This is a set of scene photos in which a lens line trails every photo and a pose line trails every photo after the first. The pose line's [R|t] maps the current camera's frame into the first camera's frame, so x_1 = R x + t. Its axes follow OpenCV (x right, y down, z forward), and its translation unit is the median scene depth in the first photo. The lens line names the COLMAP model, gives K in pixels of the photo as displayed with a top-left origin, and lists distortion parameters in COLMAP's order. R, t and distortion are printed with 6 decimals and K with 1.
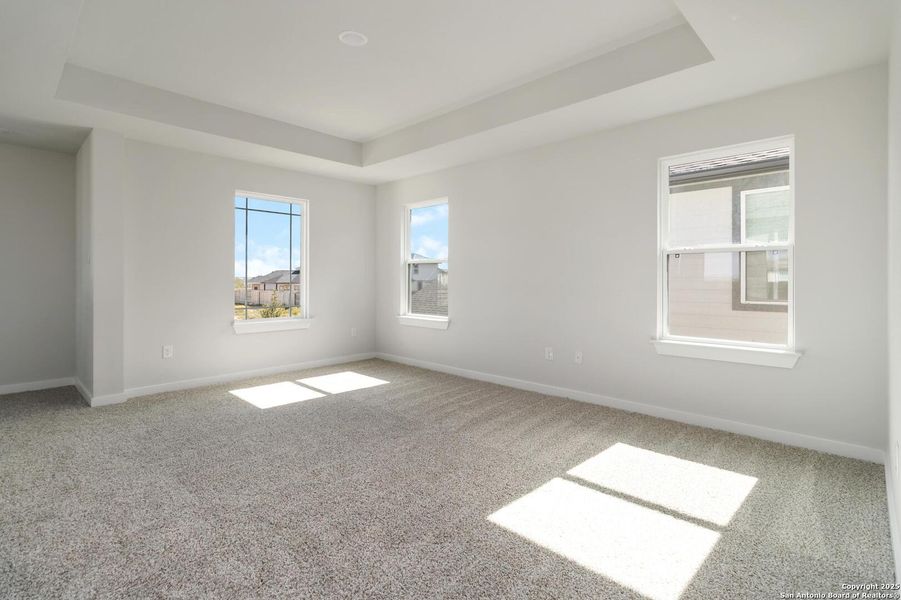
lens RADIAL K [[437.4, 0, 445.0], [0, 437.4, 279.7], [0, 0, 1]] dist [-0.001528, -0.001372]
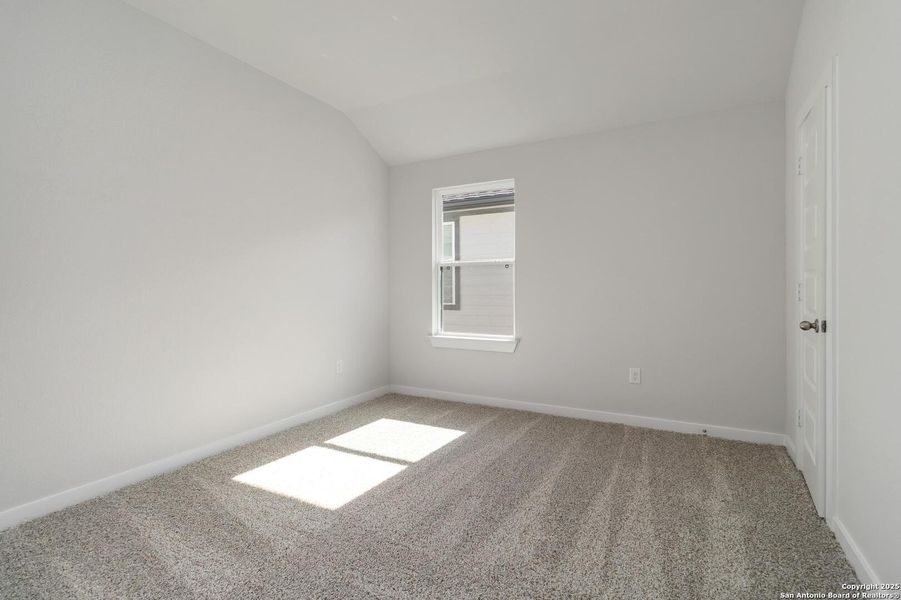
lens RADIAL K [[437.4, 0, 449.8], [0, 437.4, 299.2], [0, 0, 1]] dist [-0.001528, -0.001372]
pose [[0.967925, -0.013202, 0.250892, 0.261026], [0.006874, 0.999636, 0.026082, 0.002265], [-0.251145, -0.023521, 0.967664, -0.243397]]
